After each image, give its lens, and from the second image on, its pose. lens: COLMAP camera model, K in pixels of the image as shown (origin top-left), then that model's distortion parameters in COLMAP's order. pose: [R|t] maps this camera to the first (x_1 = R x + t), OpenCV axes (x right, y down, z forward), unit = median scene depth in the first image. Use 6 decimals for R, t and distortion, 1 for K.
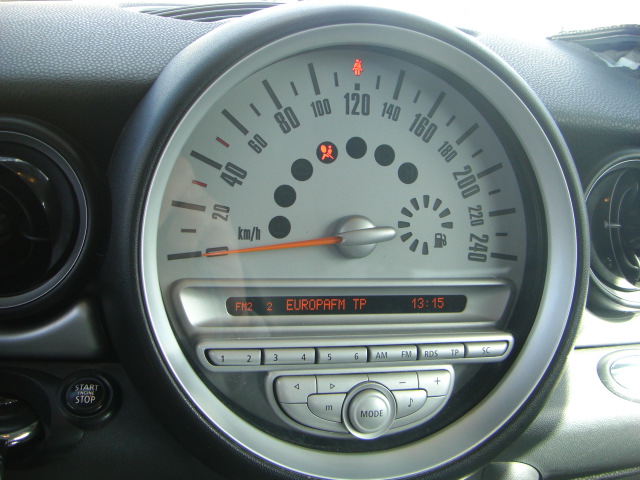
lens RADIAL K [[723.9, 0, 314.9], [0, 723.9, 235.1], [0, 0, 1]] dist [-0.145987, 0.000000]
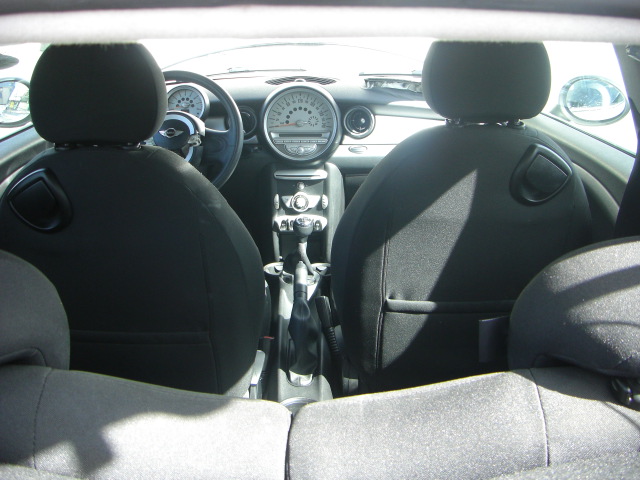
lens RADIAL K [[723.9, 0, 318.0], [0, 723.9, 240.5], [0, 0, 1]] dist [-0.145987, 0.000000]
pose [[0.973676, -0.007296, -0.227818, 1.560844], [0.015882, 0.999230, 0.035877, 0.762914], [0.227381, -0.038551, 0.973042, -4.820253]]
